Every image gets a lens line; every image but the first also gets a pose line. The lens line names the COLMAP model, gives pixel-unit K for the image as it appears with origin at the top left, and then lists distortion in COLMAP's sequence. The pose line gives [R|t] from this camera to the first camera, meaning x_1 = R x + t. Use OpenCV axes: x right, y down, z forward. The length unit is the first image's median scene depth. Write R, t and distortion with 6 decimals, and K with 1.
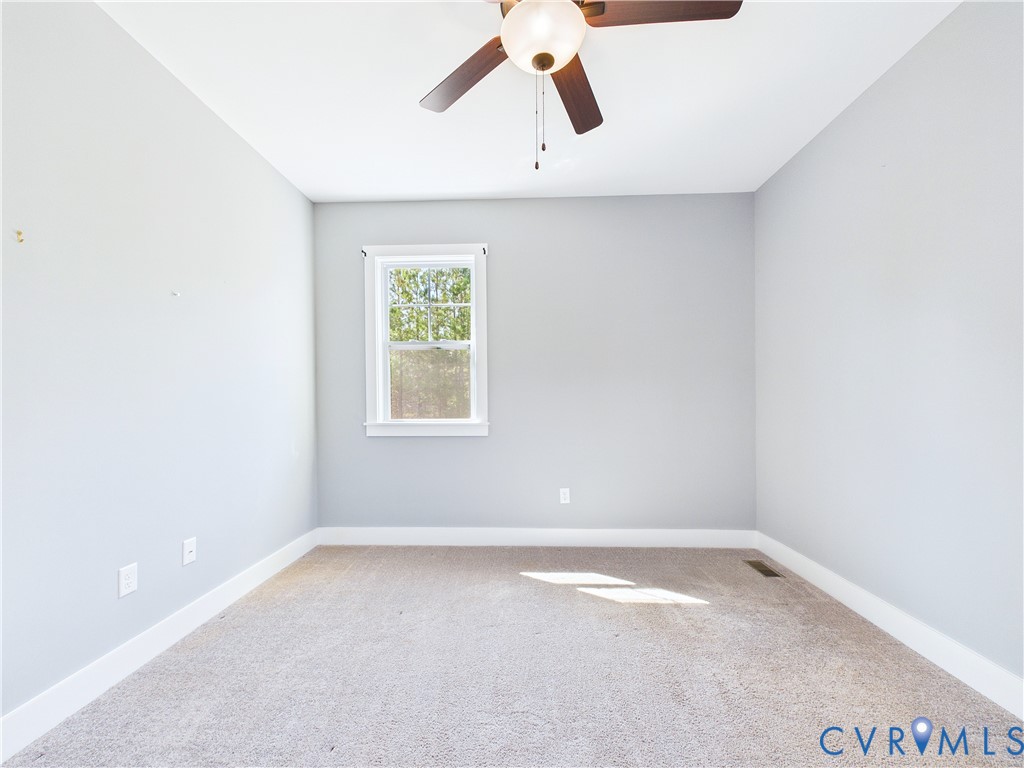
lens RADIAL K [[412.8, 0, 512.0], [0, 412.8, 393.4], [0, 0, 1]] dist [0.002679, -0.000386]
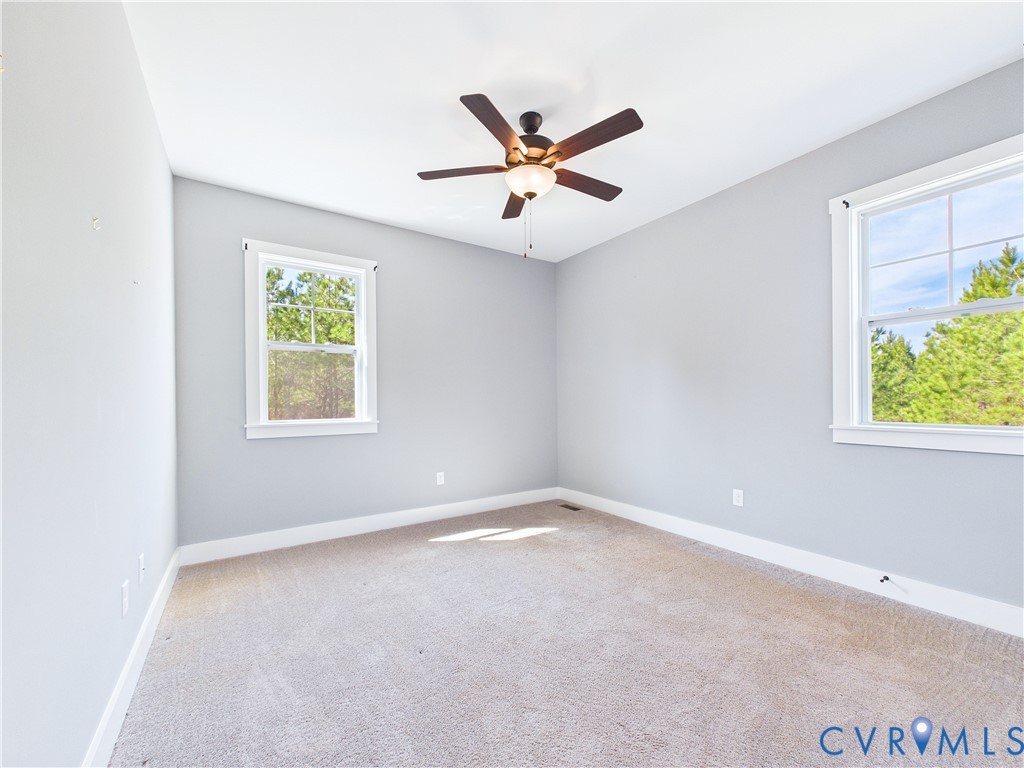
lens RADIAL K [[412.8, 0, 510.4], [0, 412.8, 388.4], [0, 0, 1]] dist [0.002679, -0.000386]
pose [[0.812610, 0.017955, 0.582531, -0.428672], [-0.008015, 0.999775, -0.019635, 0.001533], [-0.582752, 0.011287, 0.812571, -0.129071]]
